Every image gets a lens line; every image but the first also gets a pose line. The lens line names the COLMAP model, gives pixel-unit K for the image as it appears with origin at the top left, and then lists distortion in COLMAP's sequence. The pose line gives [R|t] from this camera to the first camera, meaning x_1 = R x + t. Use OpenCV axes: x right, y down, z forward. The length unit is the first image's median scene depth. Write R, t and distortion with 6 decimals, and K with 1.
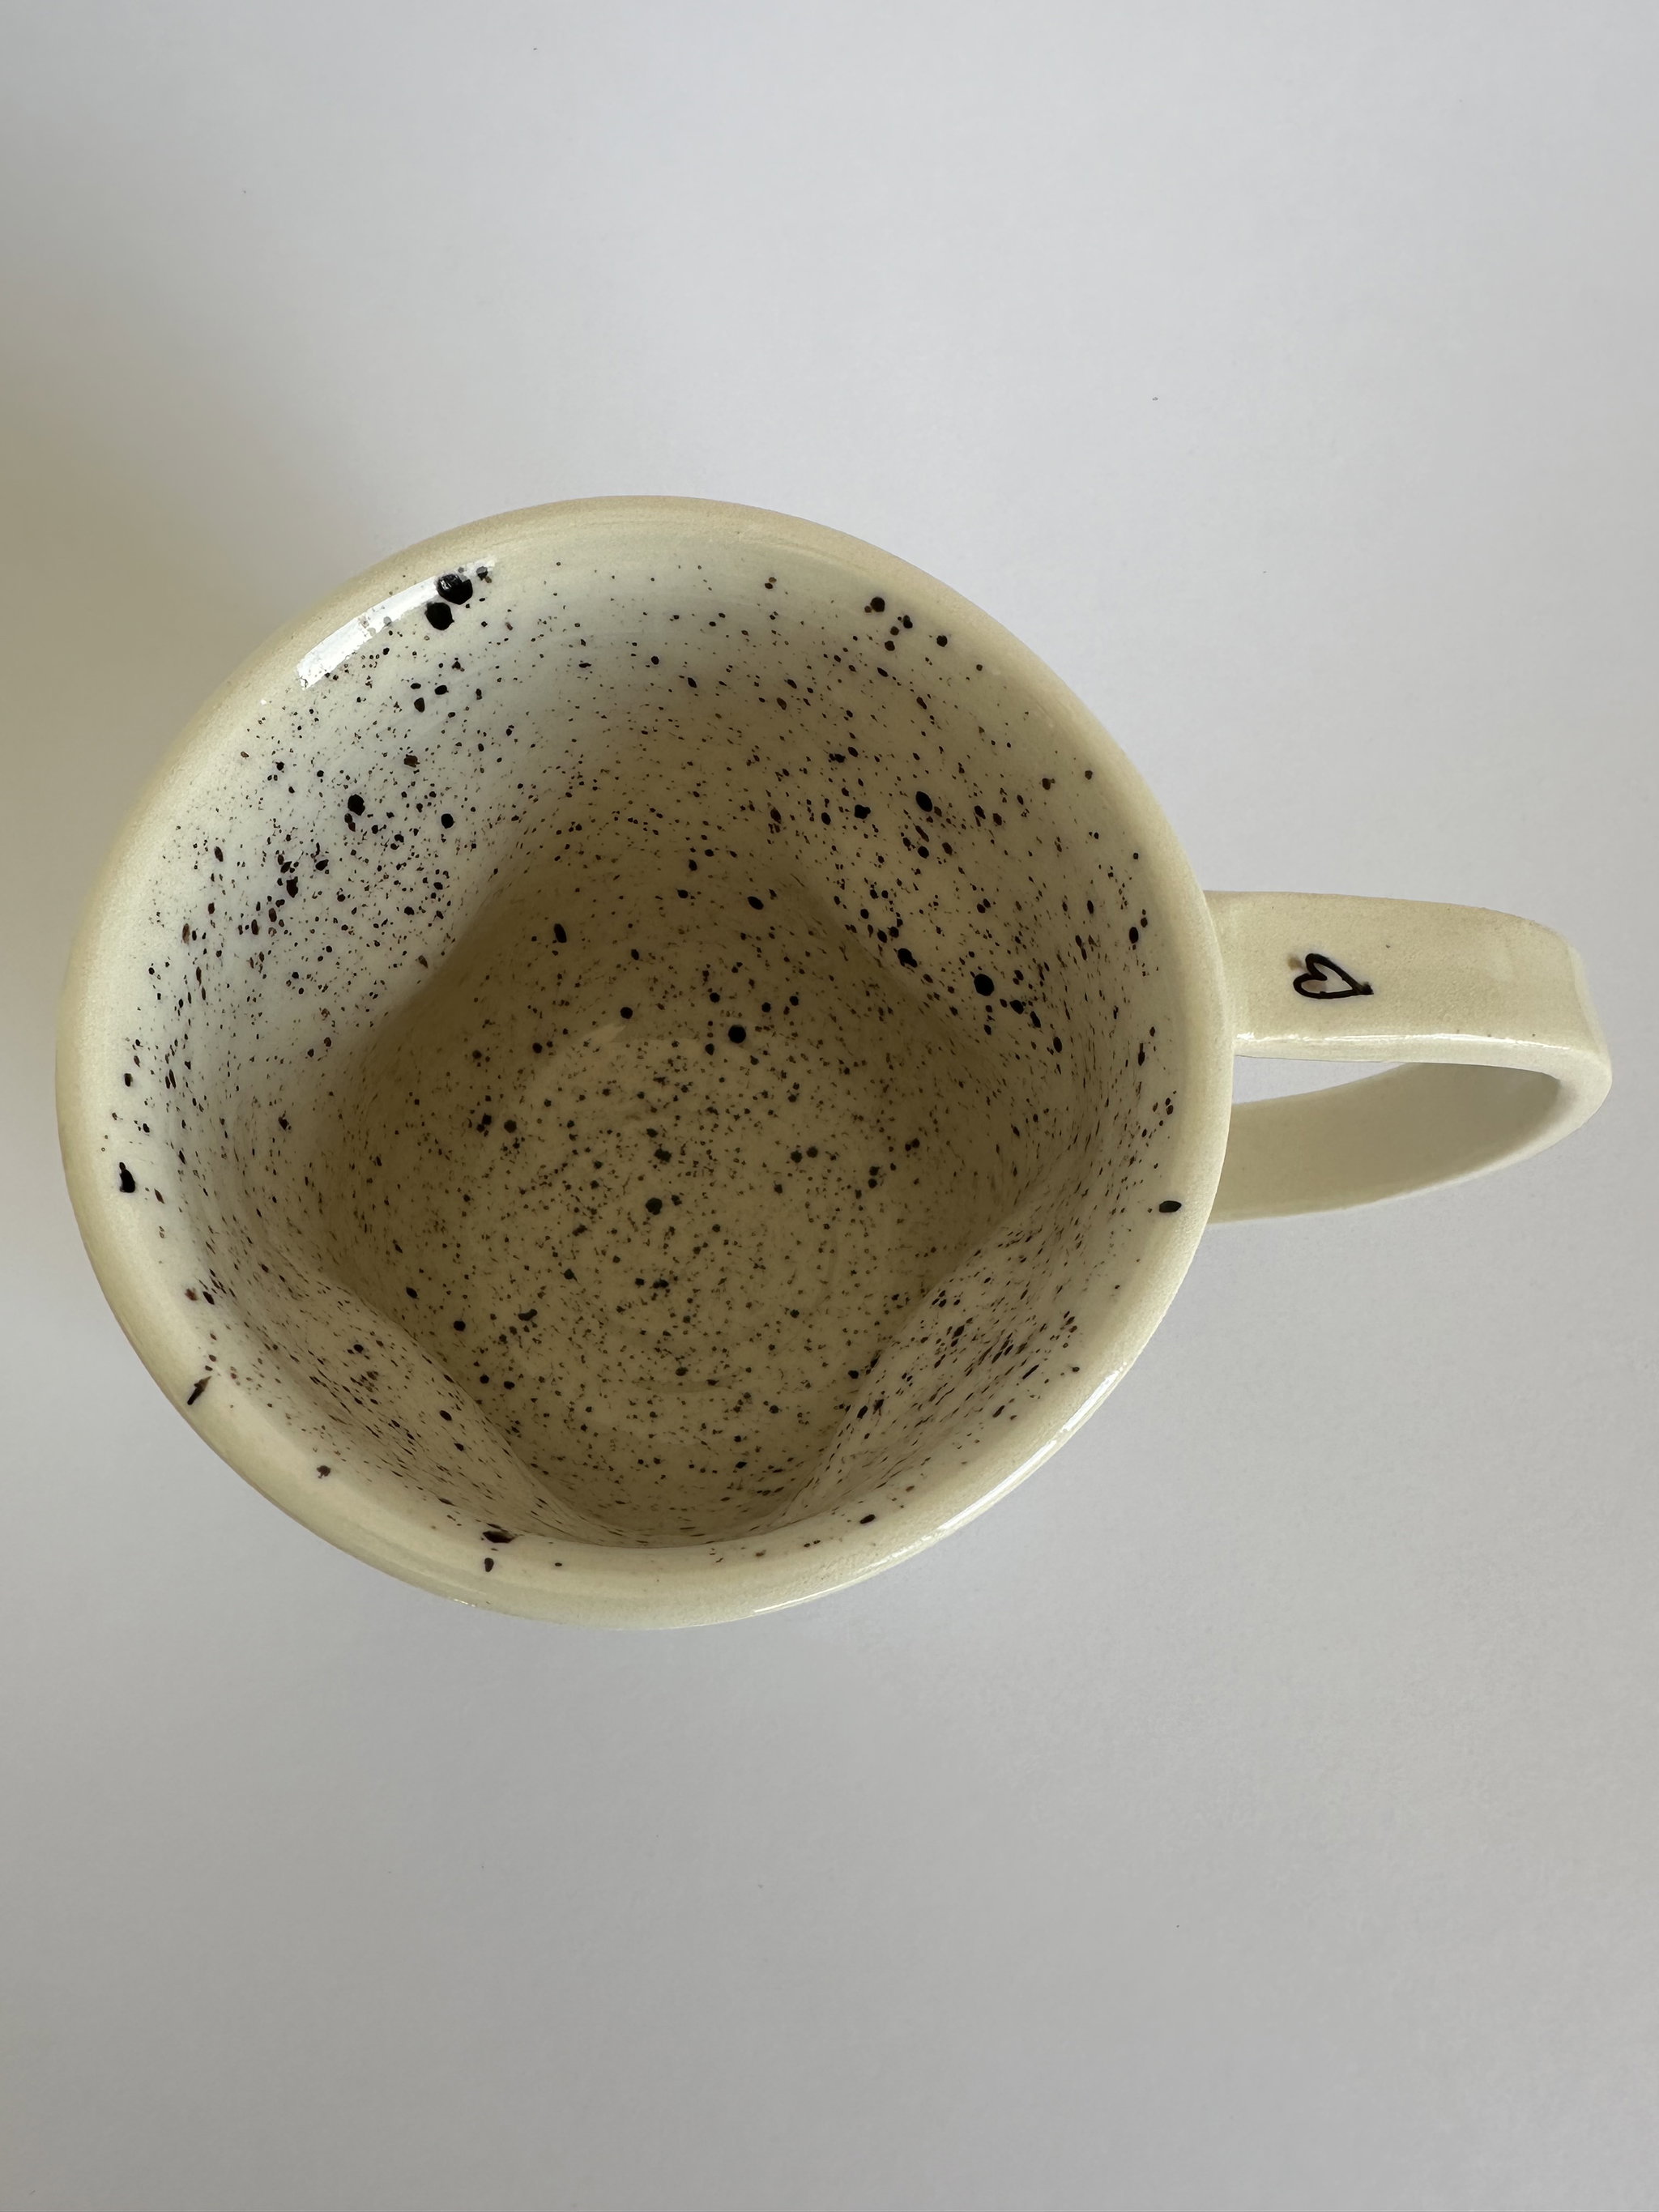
lens RADIAL K [[1576.5, 0, 707.9], [0, 1576.5, 1053.6], [0, 0, 1]] dist [-0.004871, -0.000177]
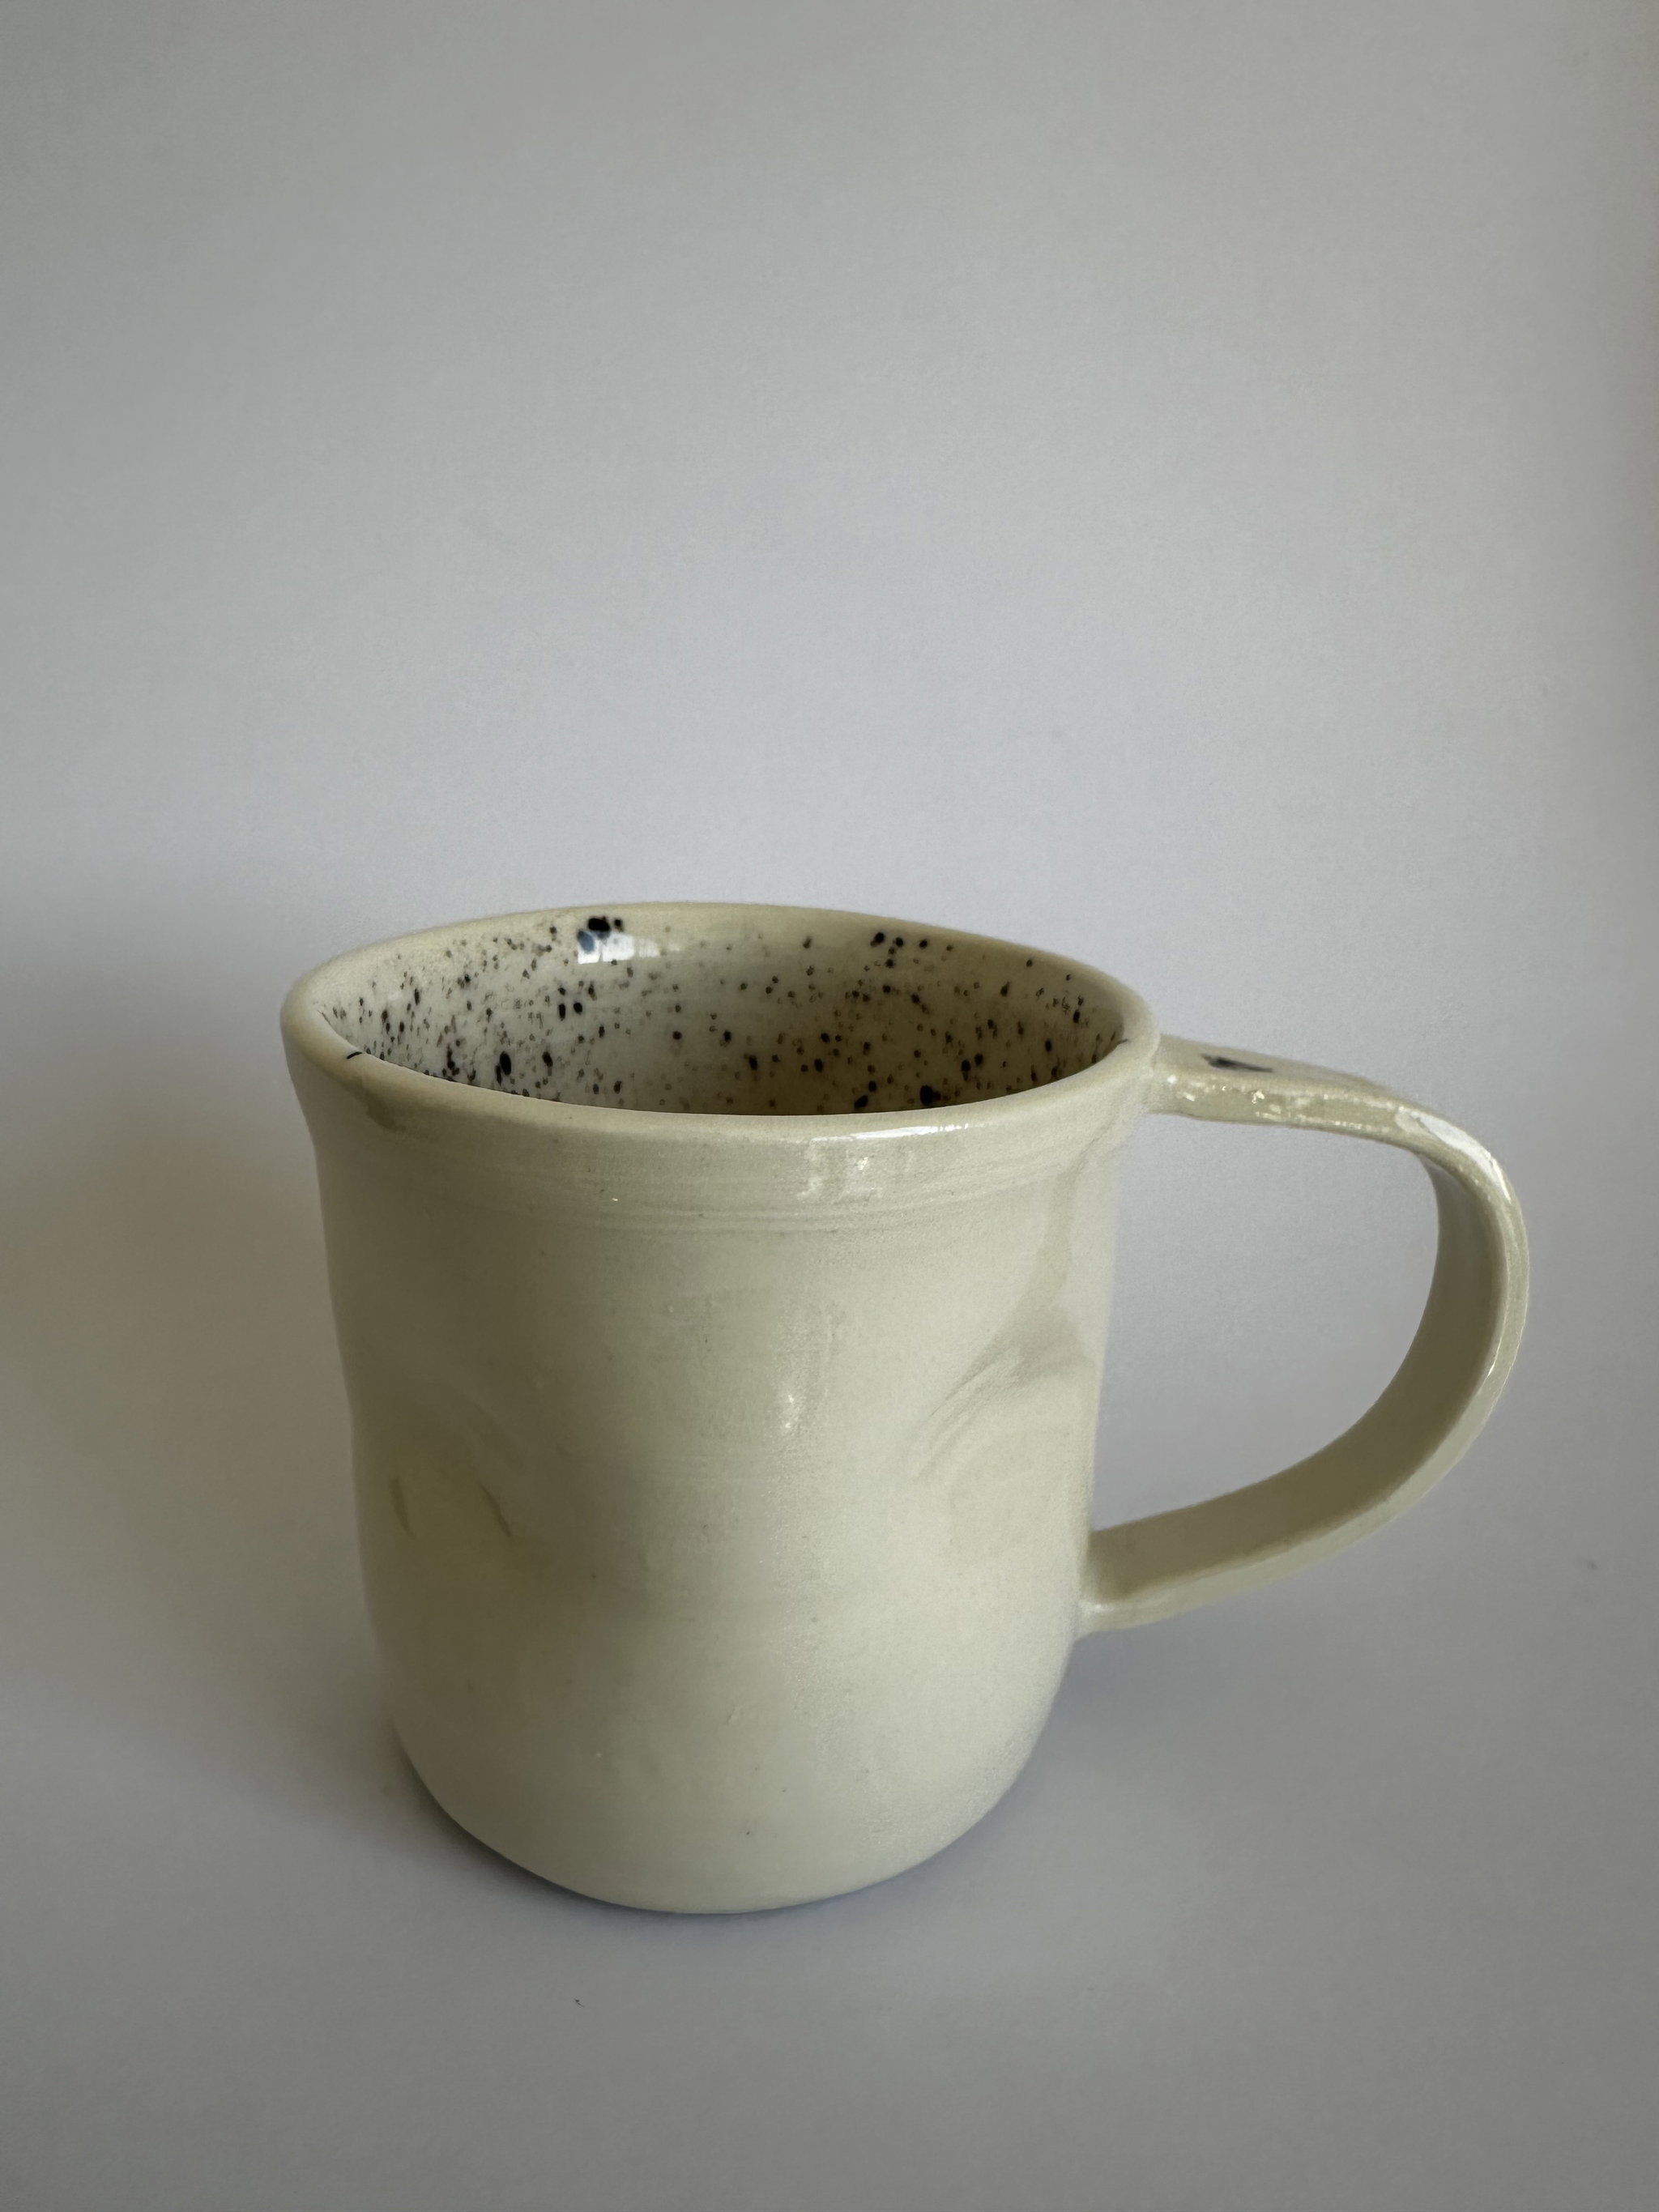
lens RADIAL K [[1576.5, 0, 707.9], [0, 1576.5, 1053.6], [0, 0, 1]] dist [-0.004871, -0.000177]
pose [[0.998968, 0.010036, -0.044303, 0.011111], [-0.041806, 0.584620, -0.810229, 0.879388], [0.017768, 0.811245, 0.584437, 0.187768]]
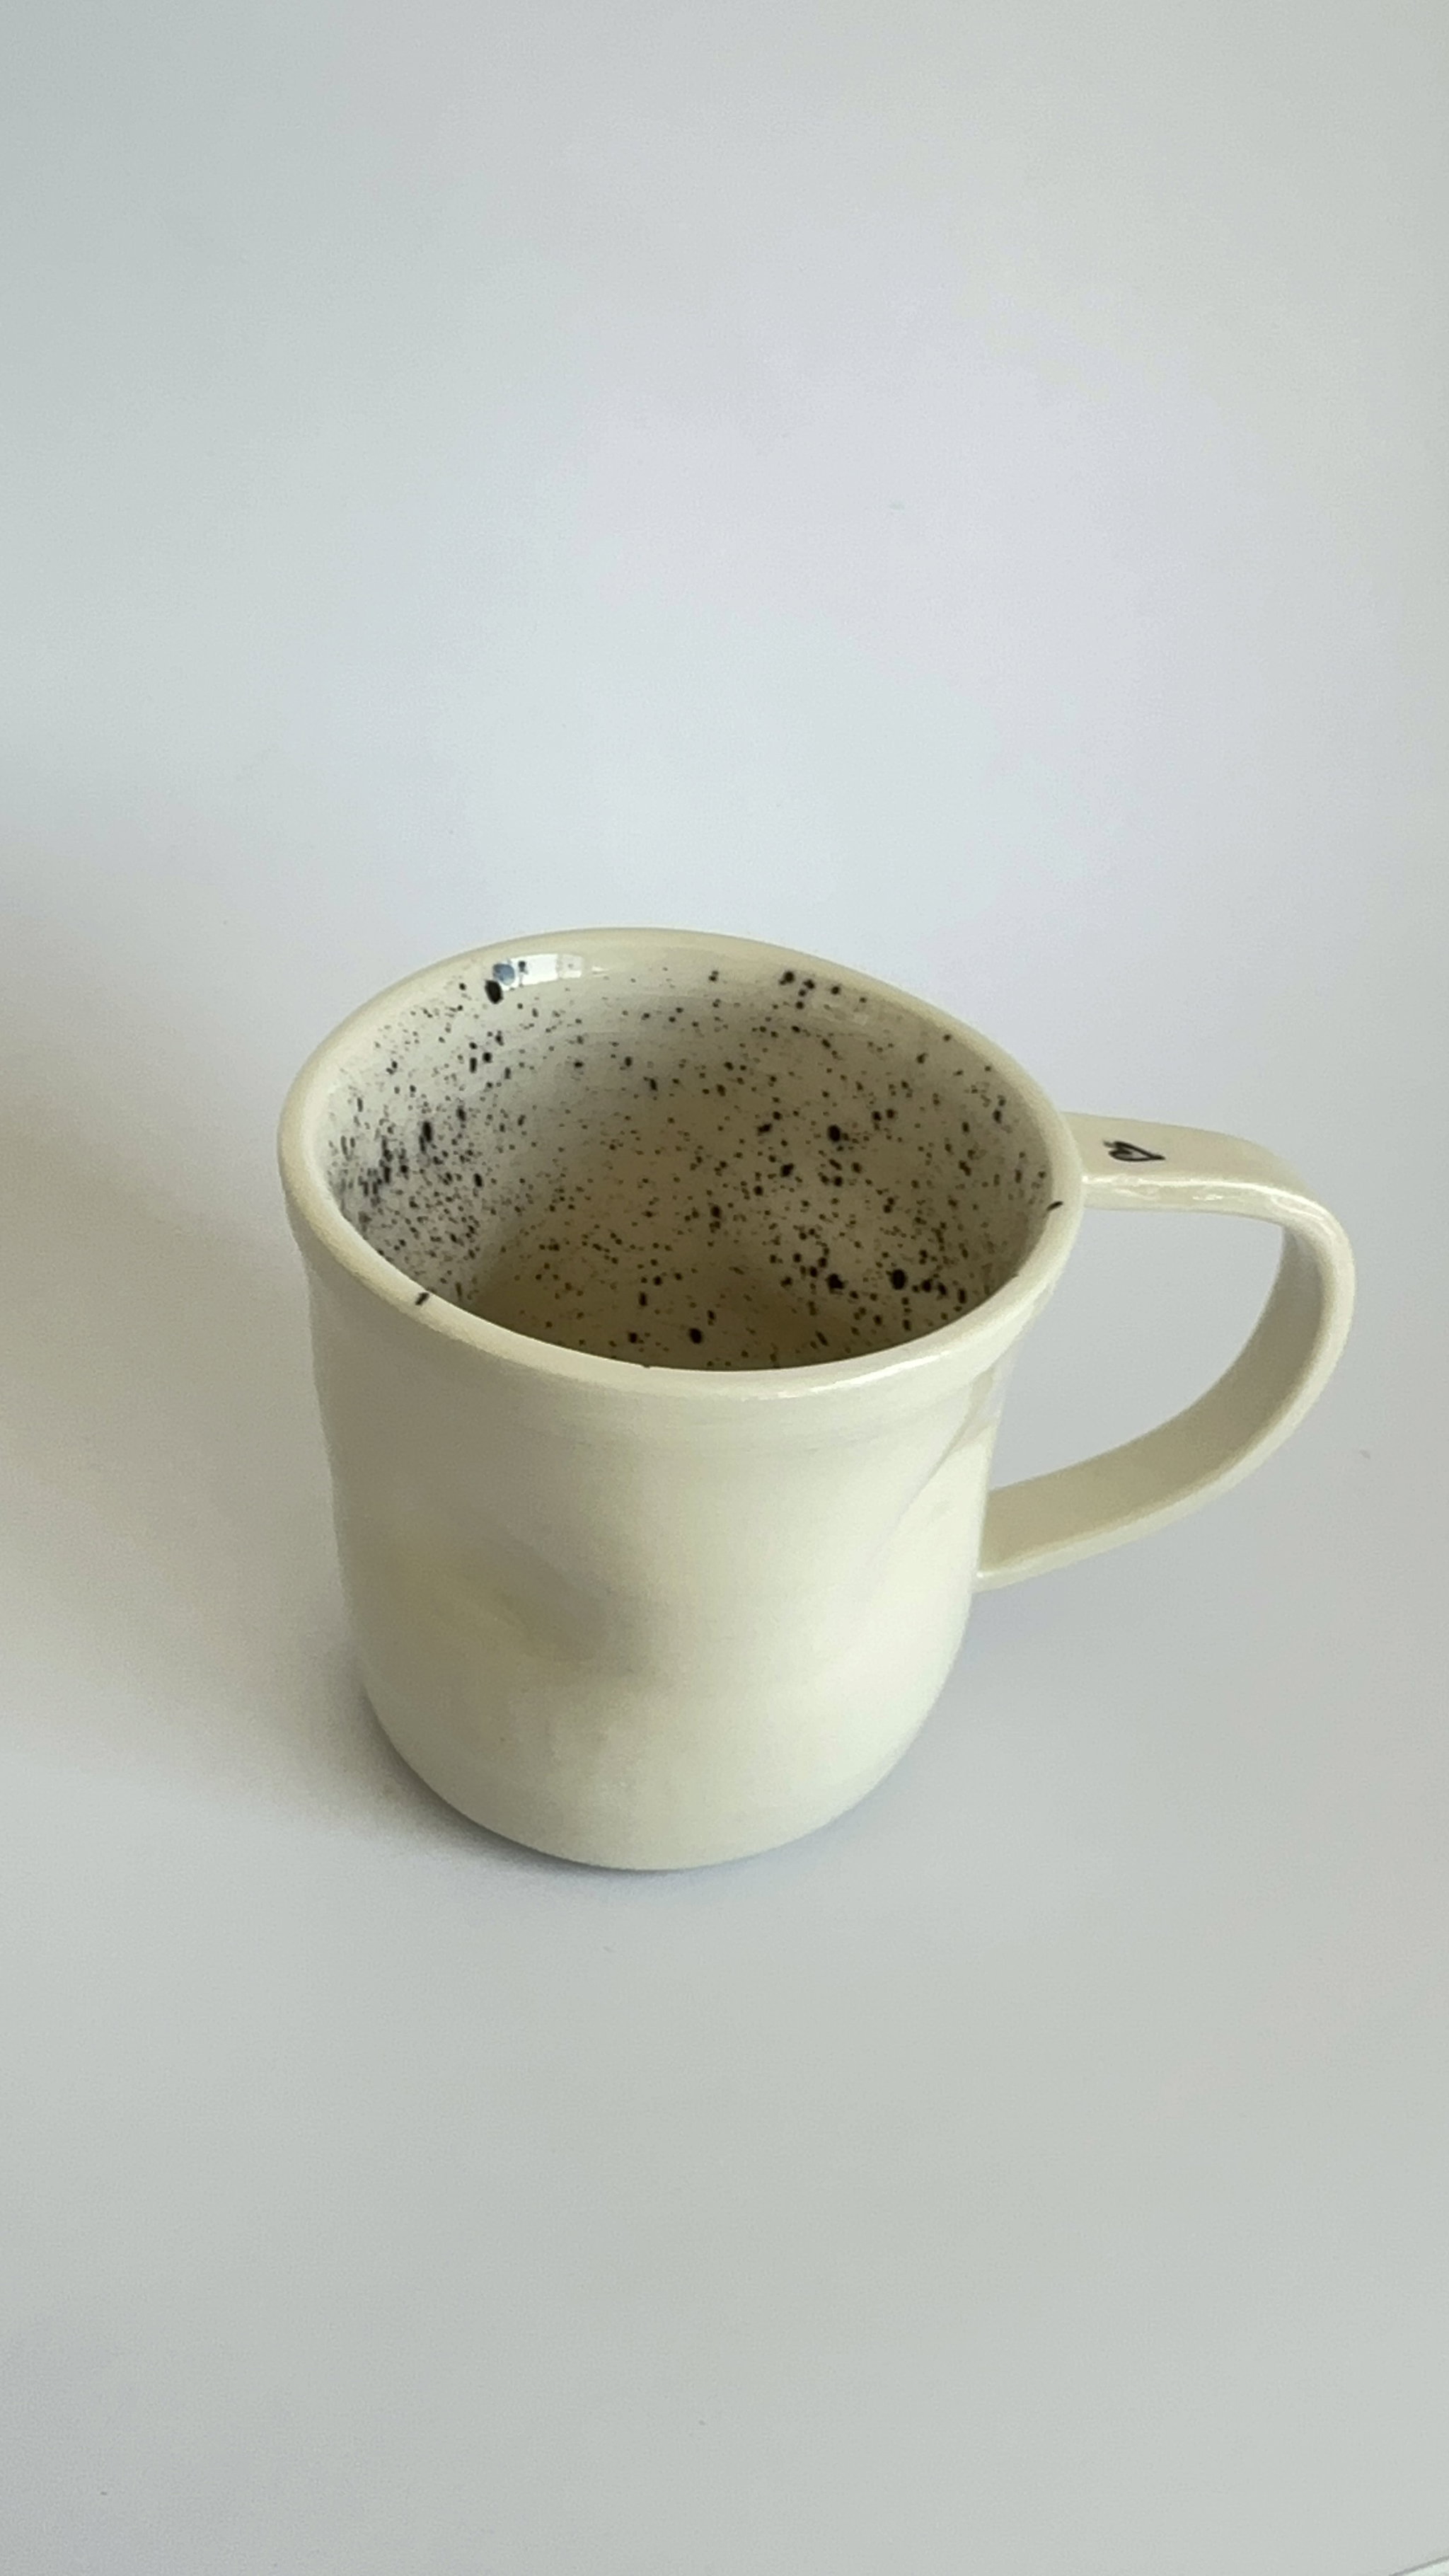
lens RADIAL K [[2142.4, 0, 724.5], [0, 2142.4, 1288.0], [0, 0, 1]] dist [0.001025, 0.000205]
pose [[0.984112, -0.048640, 0.170757, -0.275557], [0.132540, 0.841187, -0.524249, 0.896285], [-0.118139, 0.538552, 0.834269, -0.462539]]
